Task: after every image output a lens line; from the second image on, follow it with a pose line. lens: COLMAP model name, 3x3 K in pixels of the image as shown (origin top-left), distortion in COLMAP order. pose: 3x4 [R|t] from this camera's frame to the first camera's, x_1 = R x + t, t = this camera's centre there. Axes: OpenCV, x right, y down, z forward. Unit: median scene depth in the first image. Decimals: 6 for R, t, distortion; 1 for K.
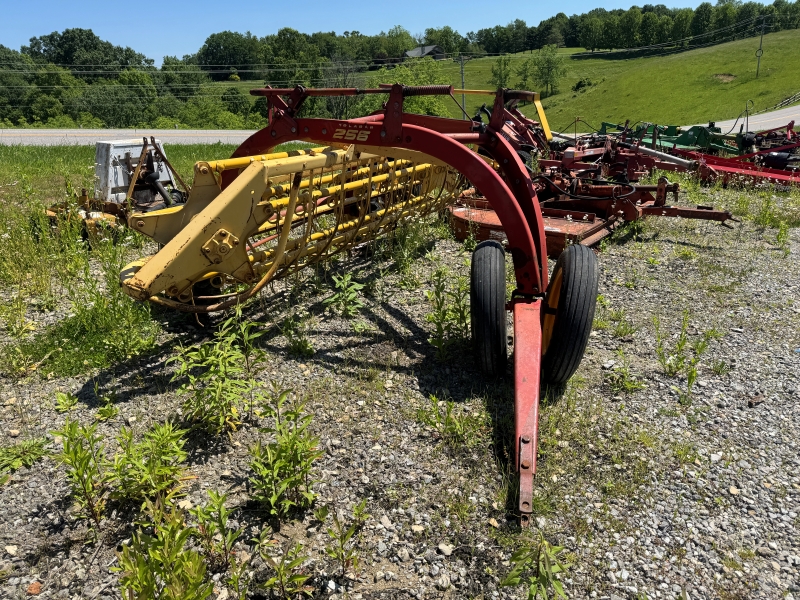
lens RADIAL K [[557.9, 0, 391.5], [0, 557.9, 297.5], [0, 0, 1]] dist [0.087586, -0.136864]
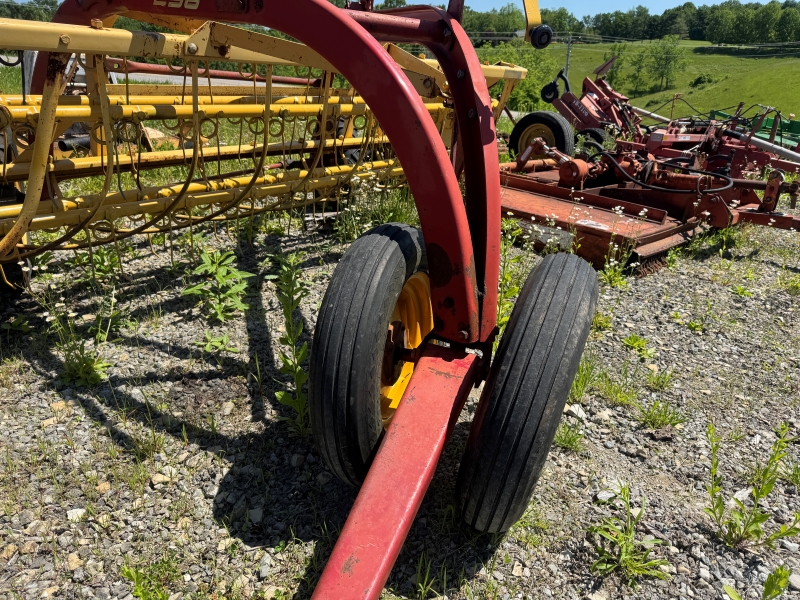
lens RADIAL K [[562.5, 0, 403.3], [0, 562.5, 296.5], [0, 0, 1]] dist [0.030446, -0.031361]
pose [[0.985003, 0.131122, -0.112146, 0.145546], [-0.127385, 0.991051, 0.039900, -0.033943], [0.116374, -0.025016, 0.992890, 0.292143]]
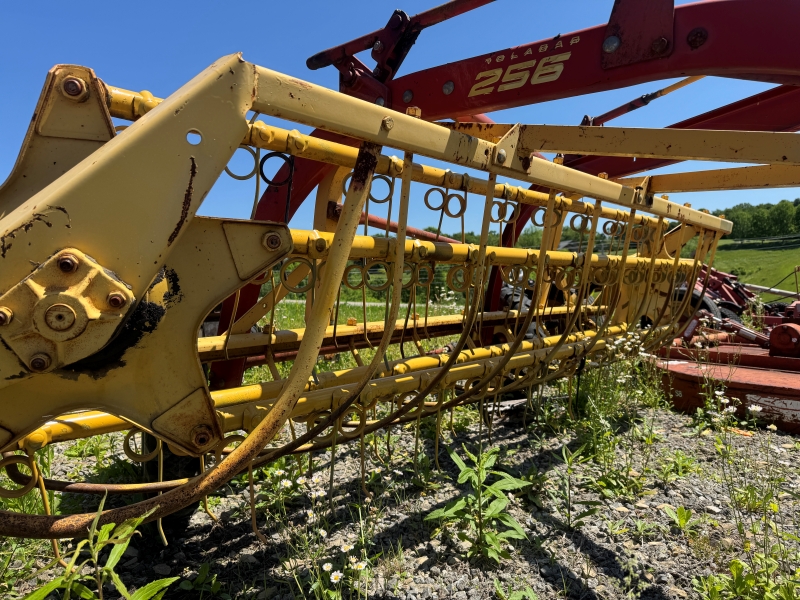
lens RADIAL K [[557.5, 0, 403.4], [0, 557.5, 295.8], [0, 0, 1]] dist [0.088171, -0.123245]
pose [[0.976523, 0.011795, -0.215089, -0.037764], [-0.079955, 0.947016, -0.311074, -0.011696], [0.200023, 0.320969, 0.925727, 0.408965]]
